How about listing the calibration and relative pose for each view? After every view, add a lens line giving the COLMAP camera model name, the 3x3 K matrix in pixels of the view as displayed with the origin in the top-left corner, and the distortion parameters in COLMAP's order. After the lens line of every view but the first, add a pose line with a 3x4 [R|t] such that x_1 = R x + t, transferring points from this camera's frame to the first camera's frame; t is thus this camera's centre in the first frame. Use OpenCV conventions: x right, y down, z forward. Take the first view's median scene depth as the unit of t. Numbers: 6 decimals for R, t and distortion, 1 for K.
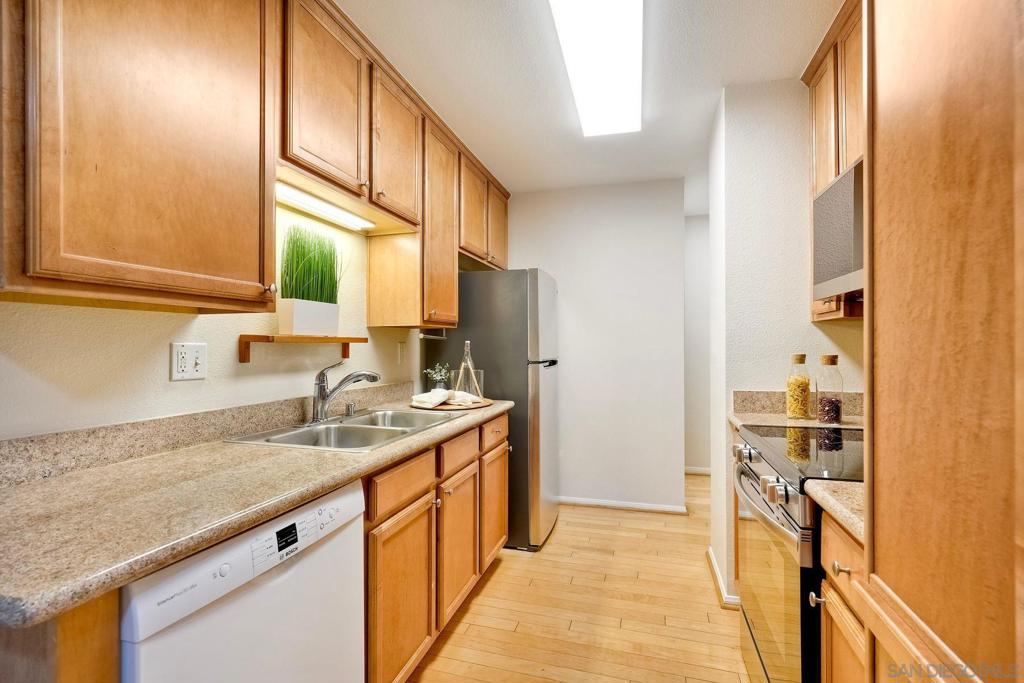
lens RADIAL K [[465.7, 0, 510.5], [0, 465.7, 339.9], [0, 0, 1]] dist [-0.010247, 0.000432]
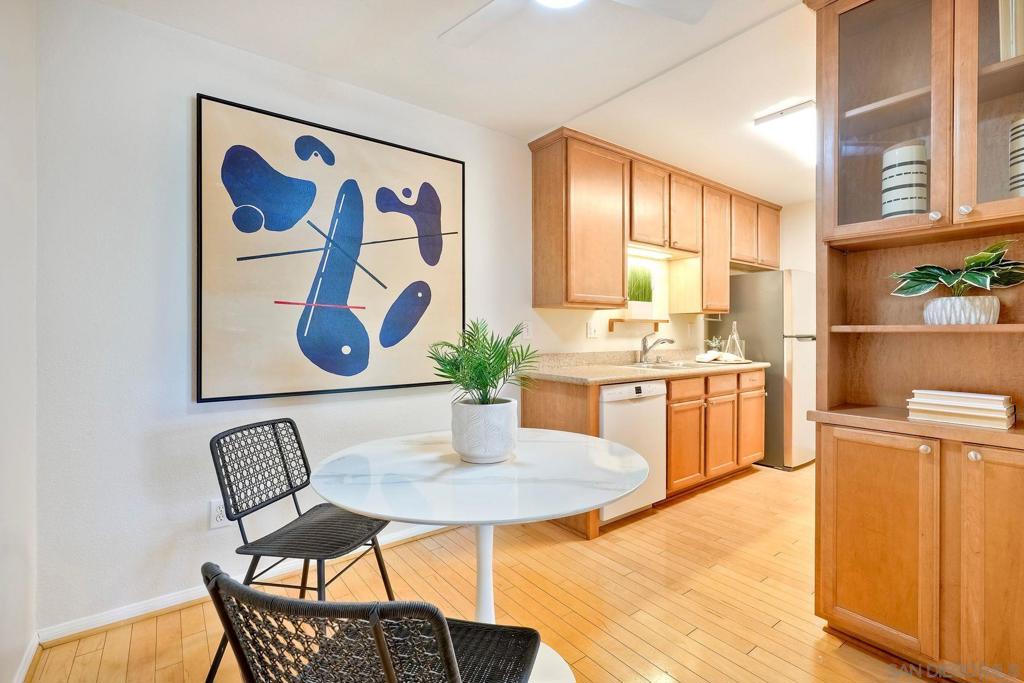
lens RADIAL K [[465.7, 0, 510.5], [0, 465.7, 331.5], [0, 0, 1]] dist [-0.010247, 0.000432]
pose [[0.806448, 0.003587, -0.591294, 0.281624], [0.004184, 0.999922, 0.011772, 0.017891], [0.591290, -0.011968, 0.806370, -0.870283]]
